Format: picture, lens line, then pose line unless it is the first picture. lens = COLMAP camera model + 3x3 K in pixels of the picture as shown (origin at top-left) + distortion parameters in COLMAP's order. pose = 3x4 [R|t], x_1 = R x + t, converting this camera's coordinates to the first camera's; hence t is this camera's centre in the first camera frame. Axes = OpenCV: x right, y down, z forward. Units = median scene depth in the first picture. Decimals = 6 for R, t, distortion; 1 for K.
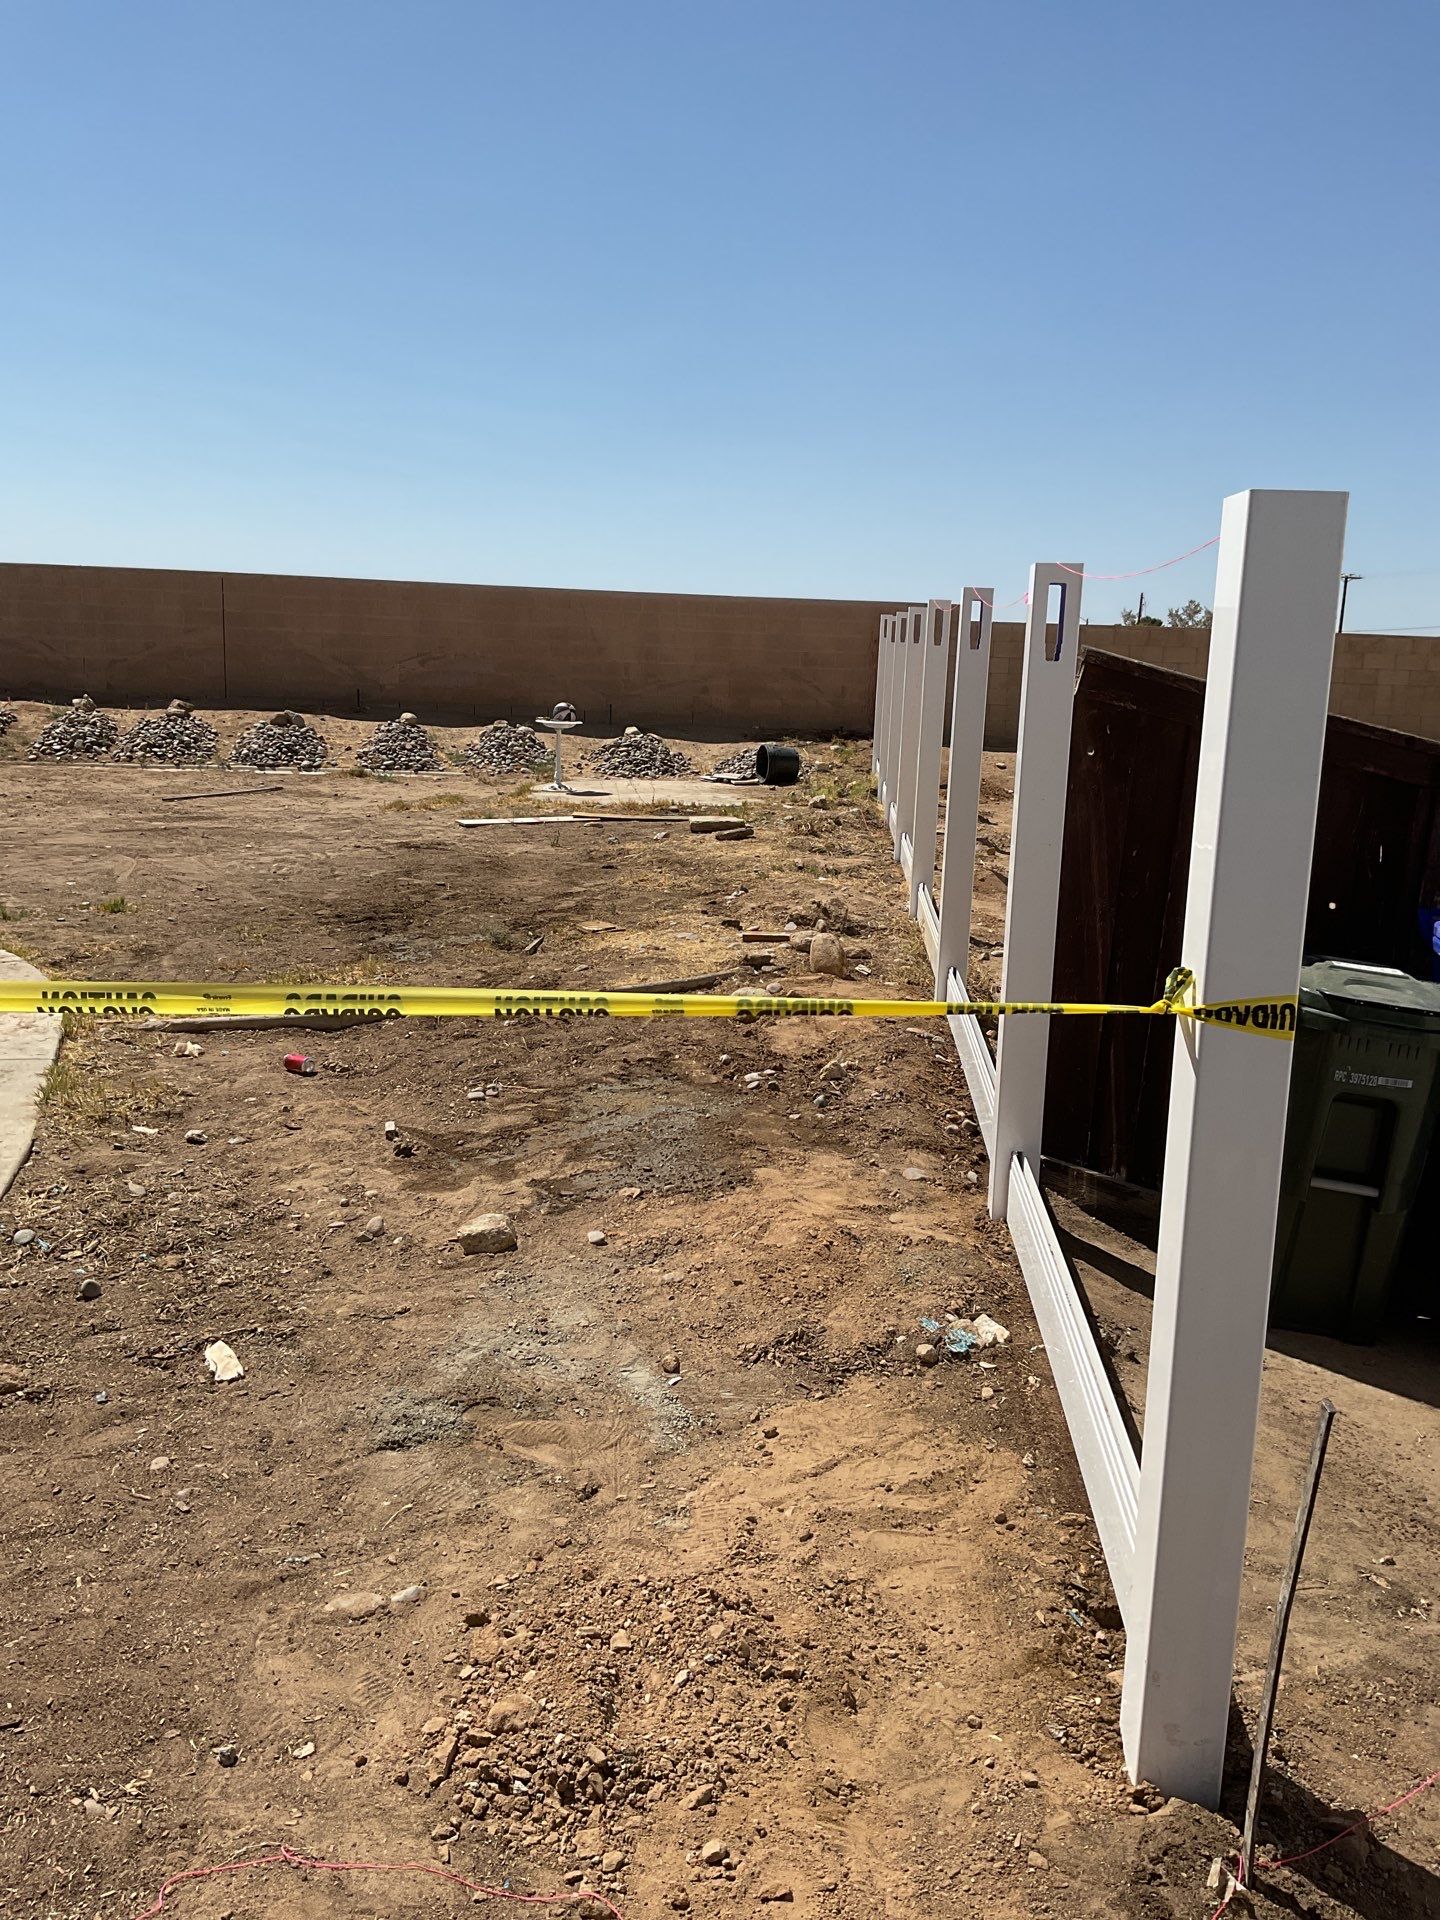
lens RADIAL K [[1614.7, 0, 709.2], [0, 1614.7, 944.0], [0, 0, 1]] dist [0.041475, -0.070116]
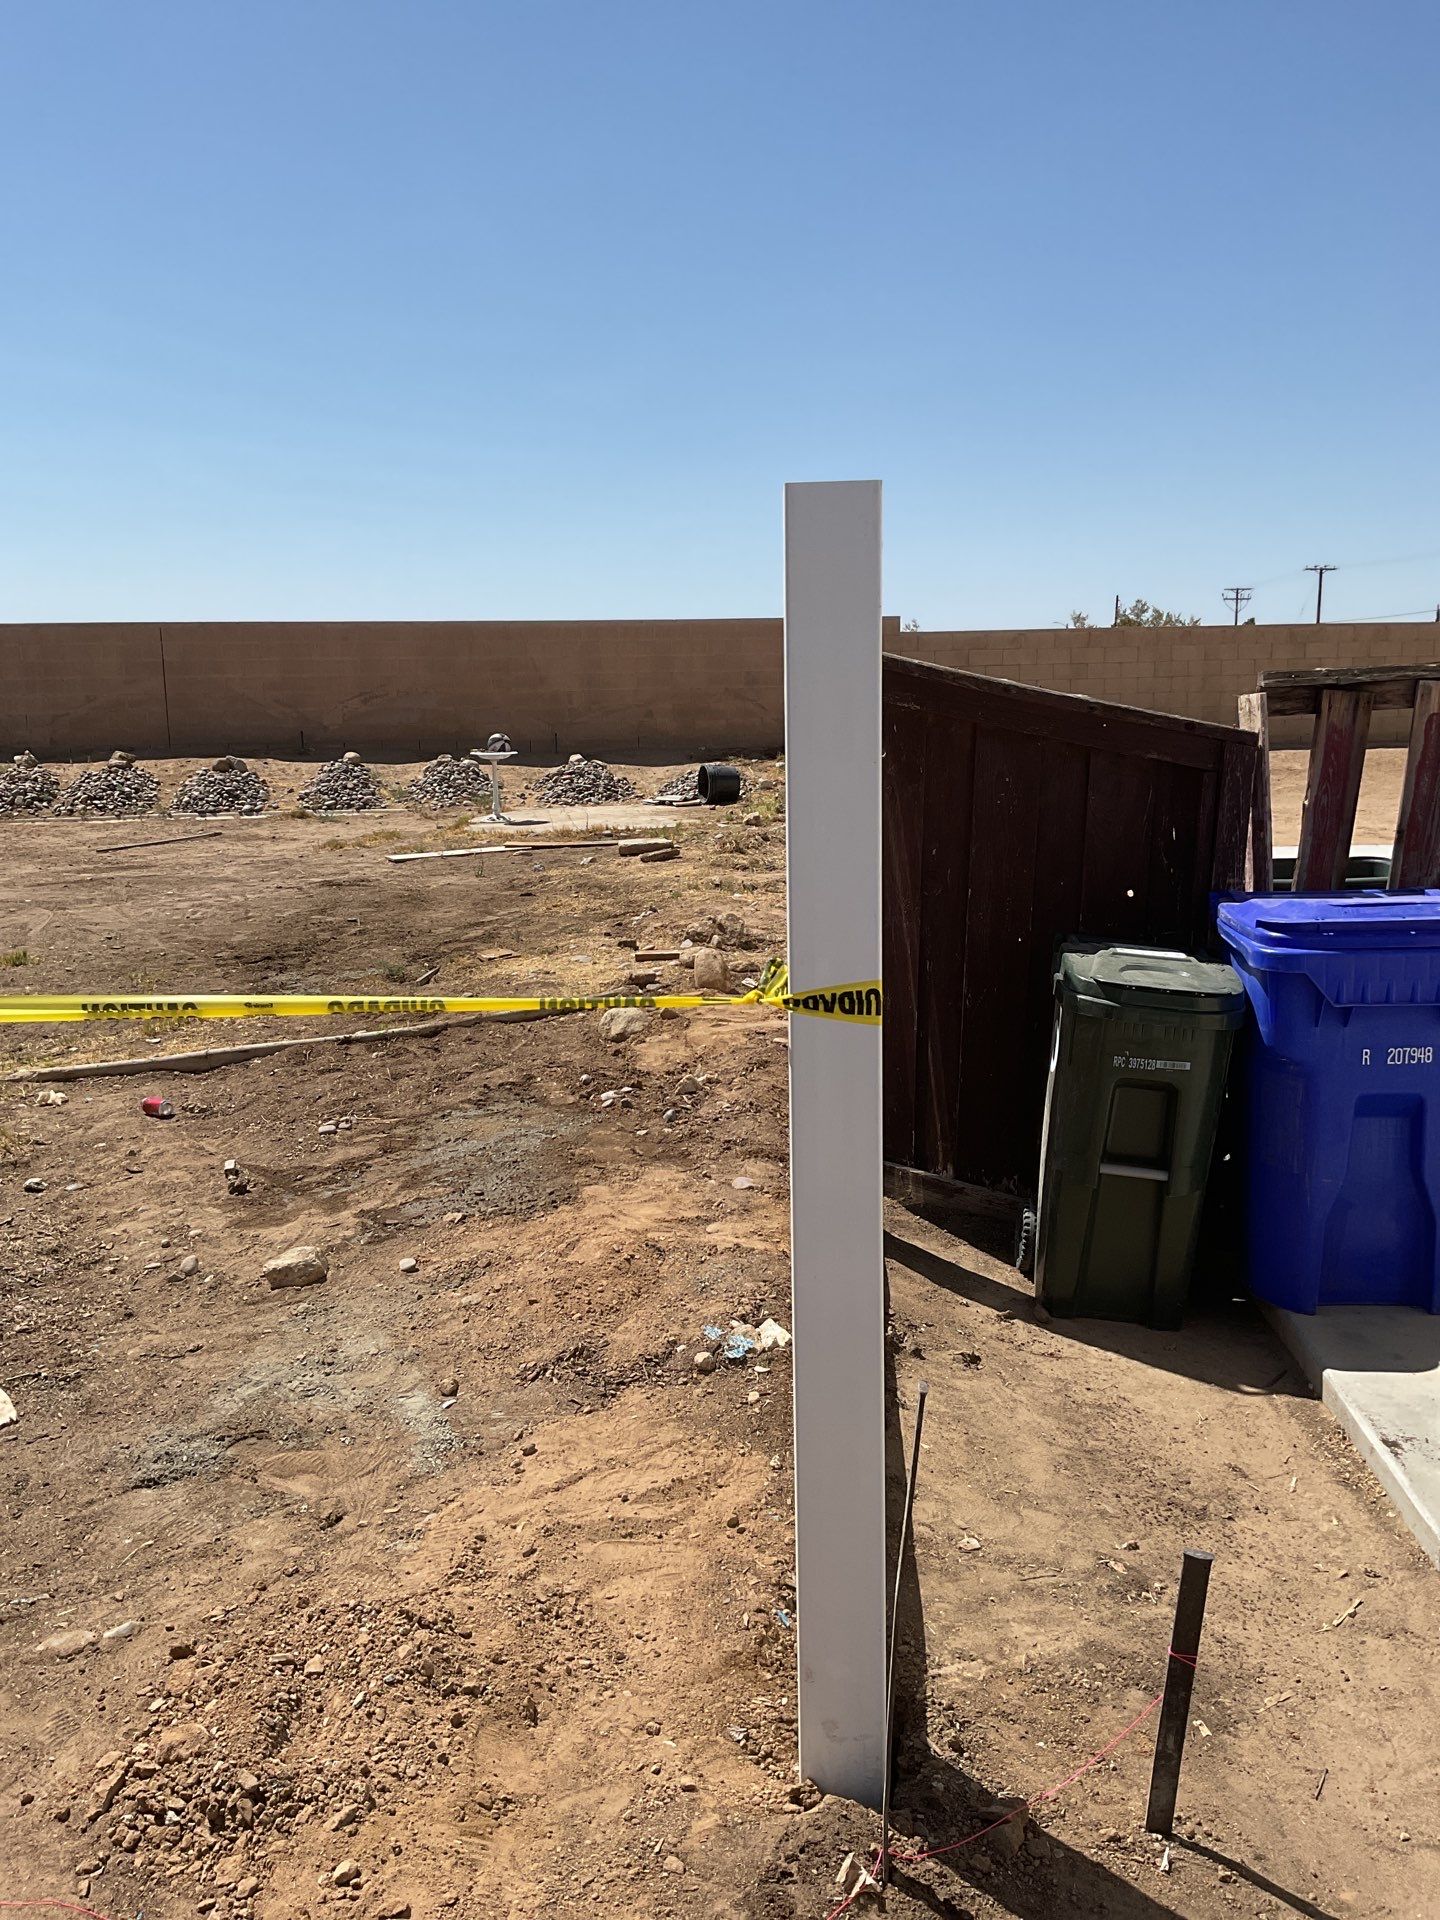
lens RADIAL K [[1614.7, 0, 713.0], [0, 1614.7, 940.2], [0, 0, 1]] dist [0.041475, -0.070116]
pose [[0.998599, -0.052924, 0.000018, 0.148948], [0.052917, 0.998457, -0.016832, 0.010303], [0.000873, 0.016809, 0.999858, -0.001847]]
